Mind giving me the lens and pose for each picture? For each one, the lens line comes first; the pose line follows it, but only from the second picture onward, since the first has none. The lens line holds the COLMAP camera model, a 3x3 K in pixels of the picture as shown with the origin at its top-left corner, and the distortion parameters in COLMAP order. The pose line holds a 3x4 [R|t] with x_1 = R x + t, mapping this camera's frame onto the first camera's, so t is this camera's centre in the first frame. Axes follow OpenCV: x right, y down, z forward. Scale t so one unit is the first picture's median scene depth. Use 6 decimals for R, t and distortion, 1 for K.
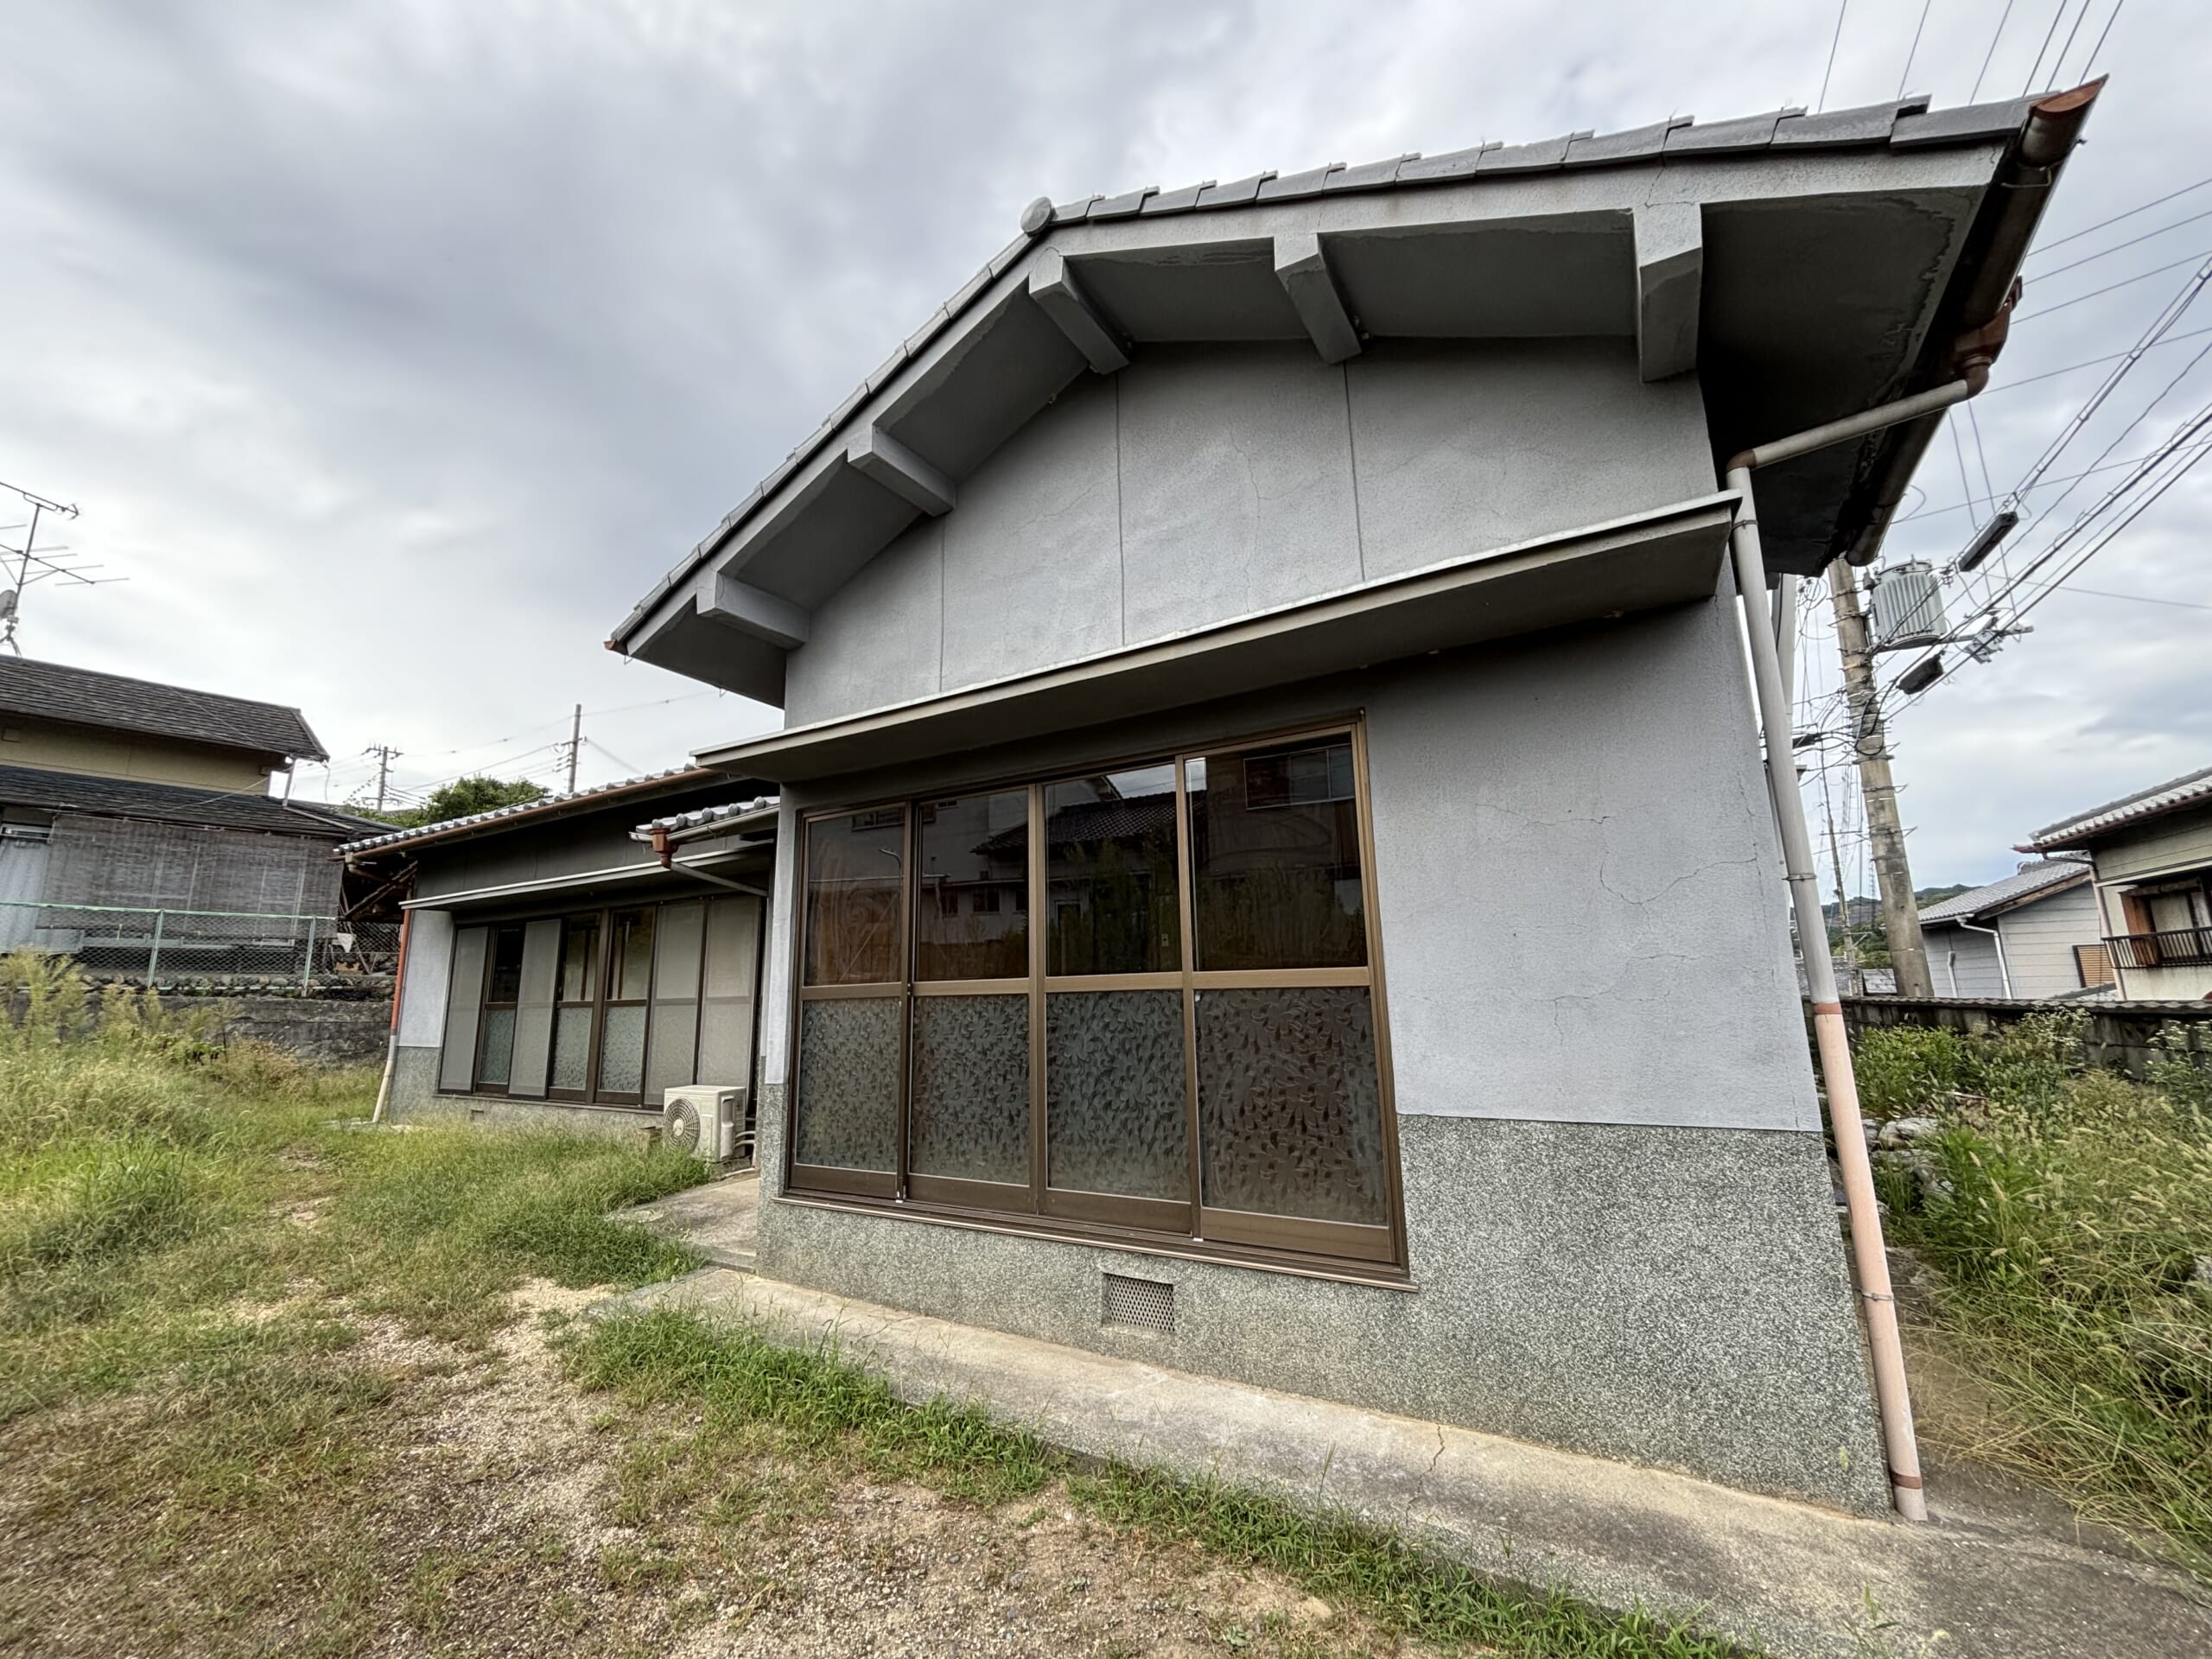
lens RADIAL K [[885.4, 0, 1101.2], [0, 885.4, 831.2], [0, 0, 1]] dist [-0.001738, 0.000437]
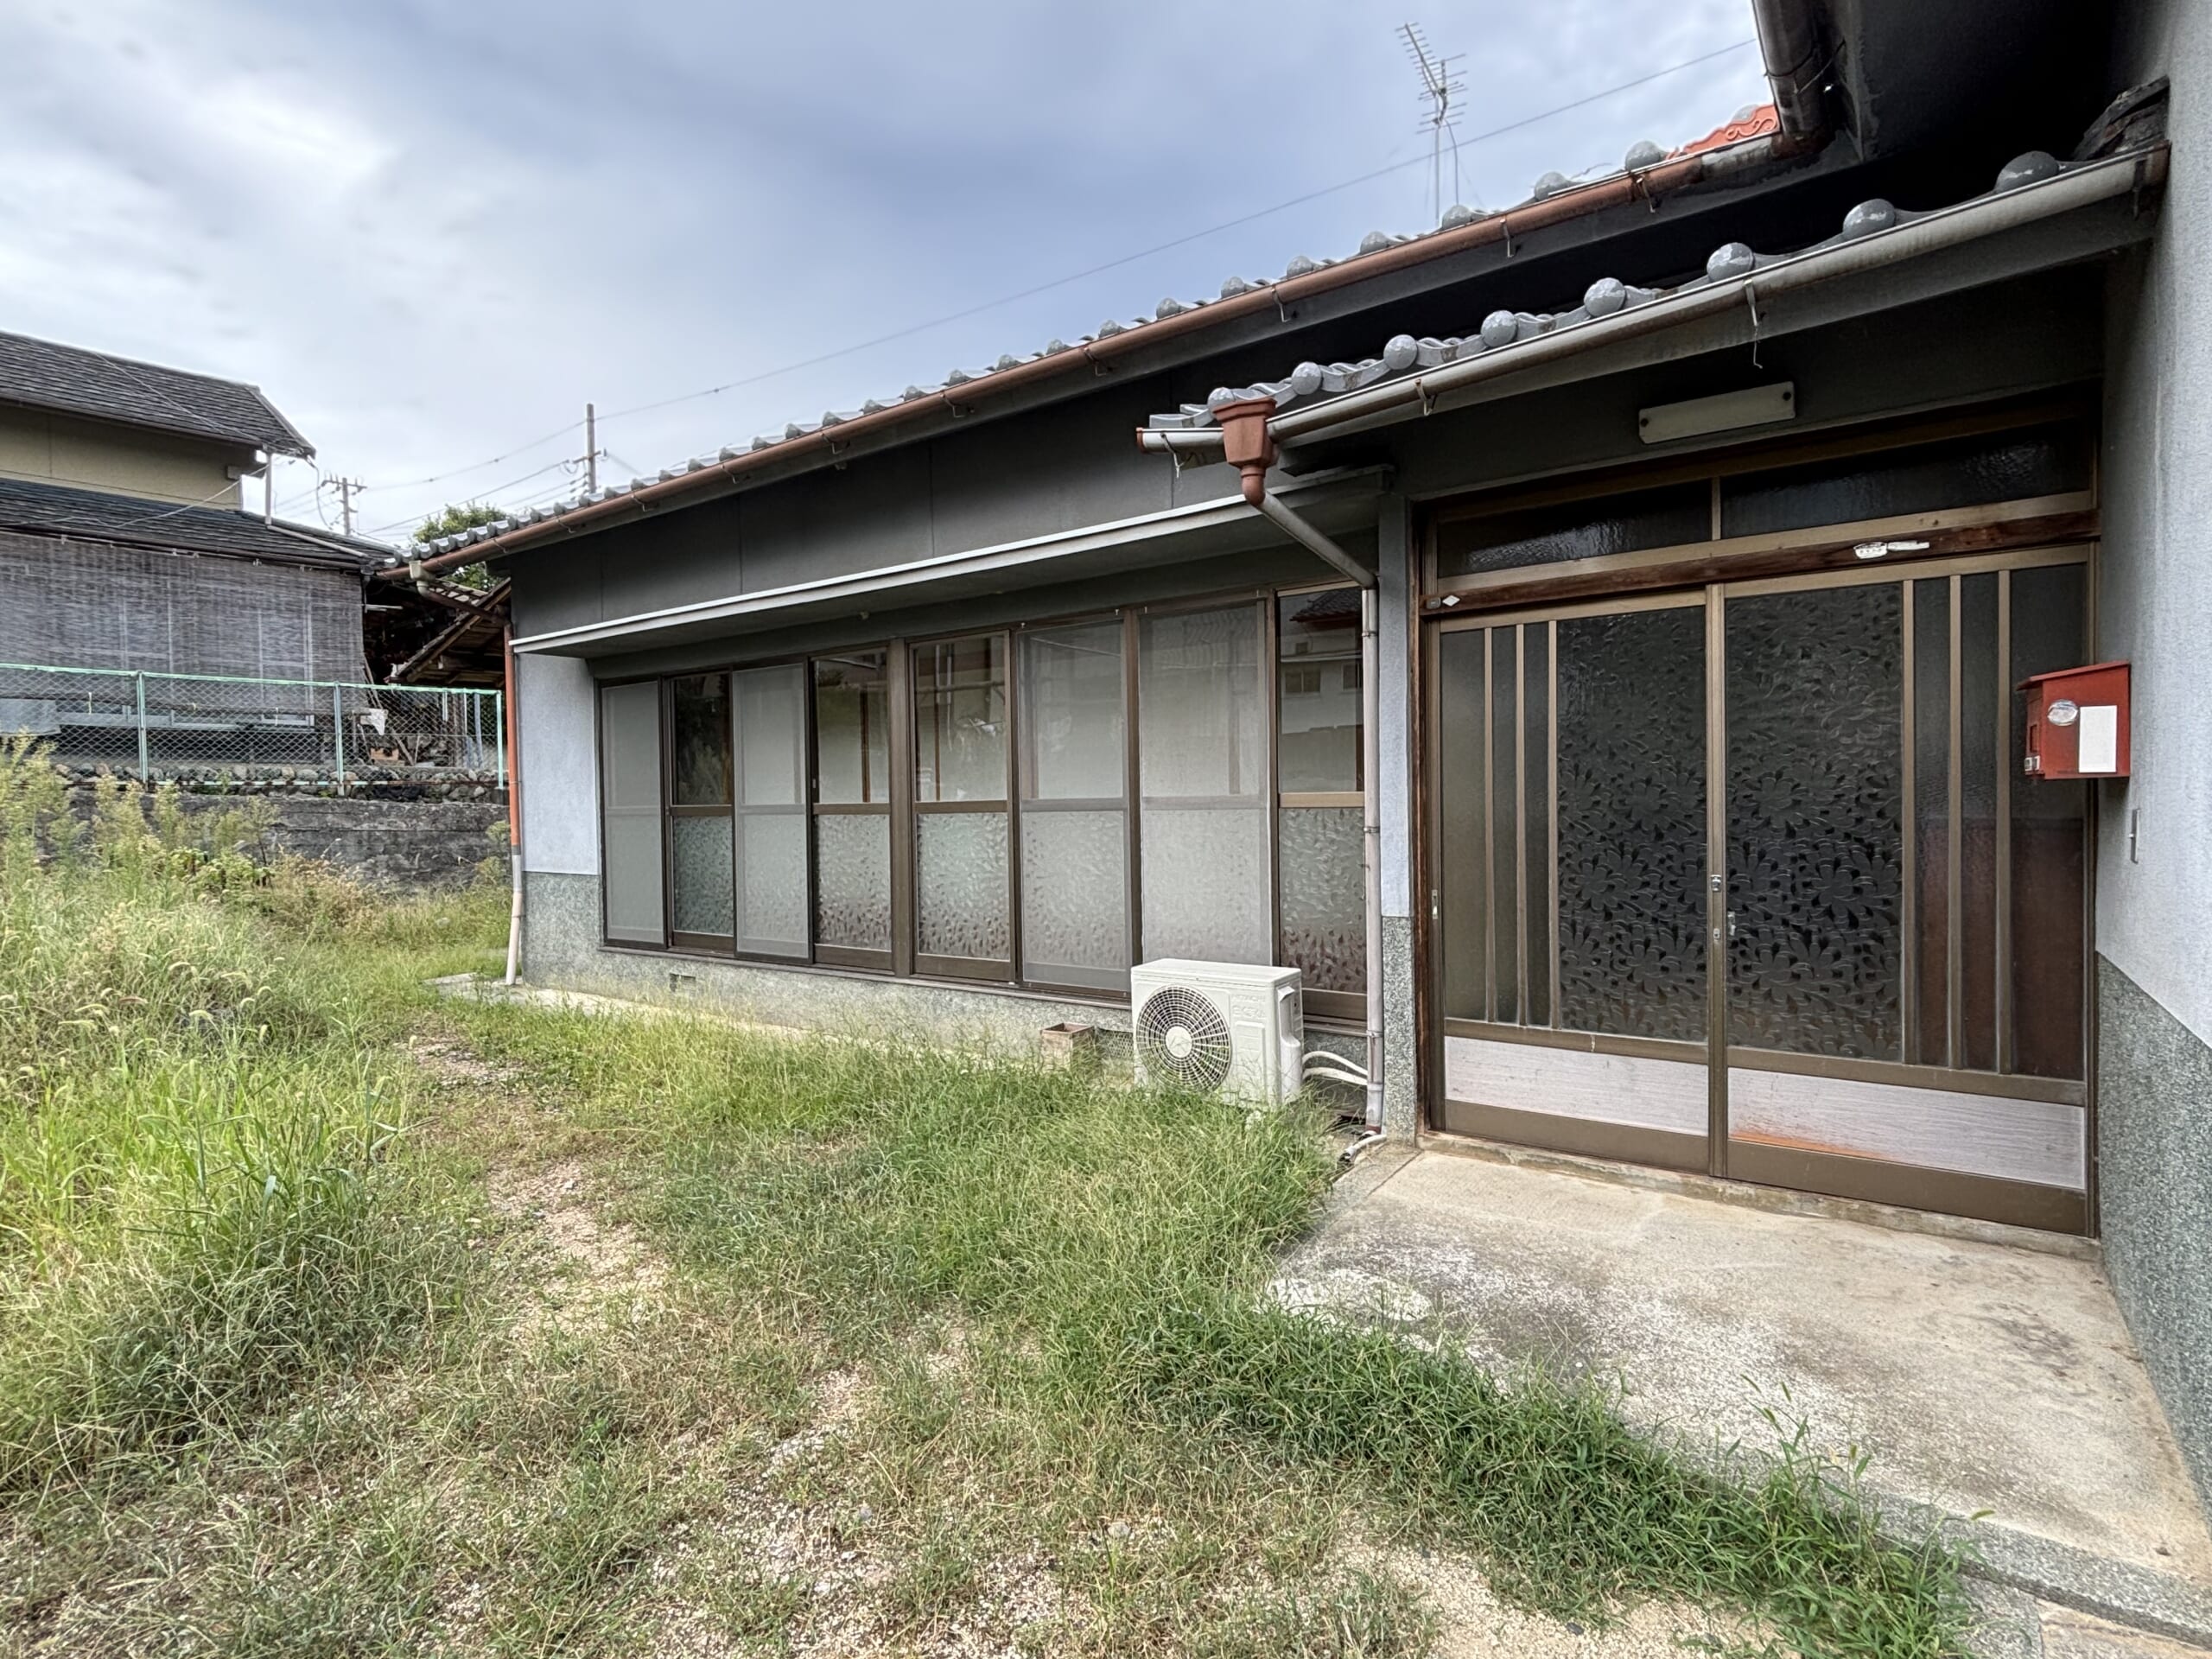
lens RADIAL K [[1108.5, 0, 1105.9], [0, 1108.5, 823.9], [0, 0, 1]] dist [-0.005610, 0.001987]
pose [[0.996332, 0.003962, -0.085482, -0.233026], [0.013825, 0.978353, 0.206481, 0.037173], [0.084449, -0.206905, 0.974709, 0.195455]]
